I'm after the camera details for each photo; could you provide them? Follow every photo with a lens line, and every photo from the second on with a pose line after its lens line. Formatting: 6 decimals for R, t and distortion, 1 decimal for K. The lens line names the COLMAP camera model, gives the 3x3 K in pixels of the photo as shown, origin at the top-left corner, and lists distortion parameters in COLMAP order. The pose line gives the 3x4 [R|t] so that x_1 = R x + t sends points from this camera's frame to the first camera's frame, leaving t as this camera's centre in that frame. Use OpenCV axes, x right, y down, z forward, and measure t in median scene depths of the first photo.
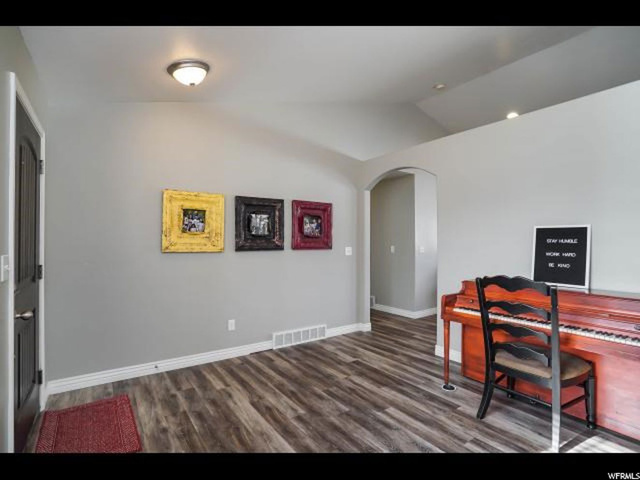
lens RADIAL K [[316.1, 0, 320.0], [0, 316.1, 240.0], [0, 0, 1]] dist [-0.002194, -0.000298]
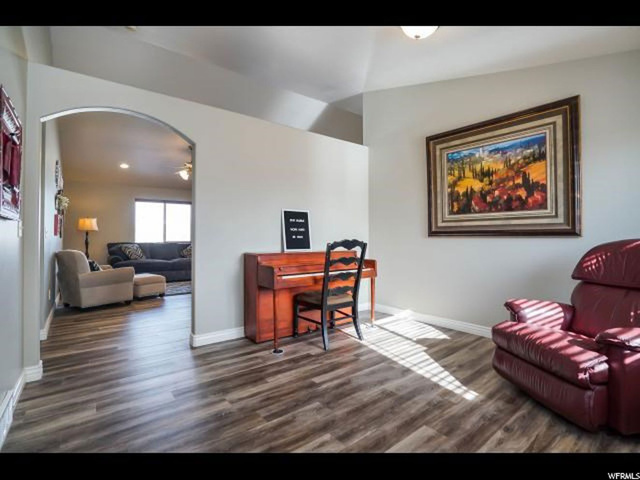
lens RADIAL K [[310.9, 0, 319.8], [0, 310.9, 231.5], [0, 0, 1]] dist [-0.052379, 0.023838]
pose [[-0.055036, 0.023275, 0.998213, -0.702296], [-0.005046, 0.999709, -0.023588, 0.089095], [-0.998472, -0.006335, -0.054903, 0.980414]]
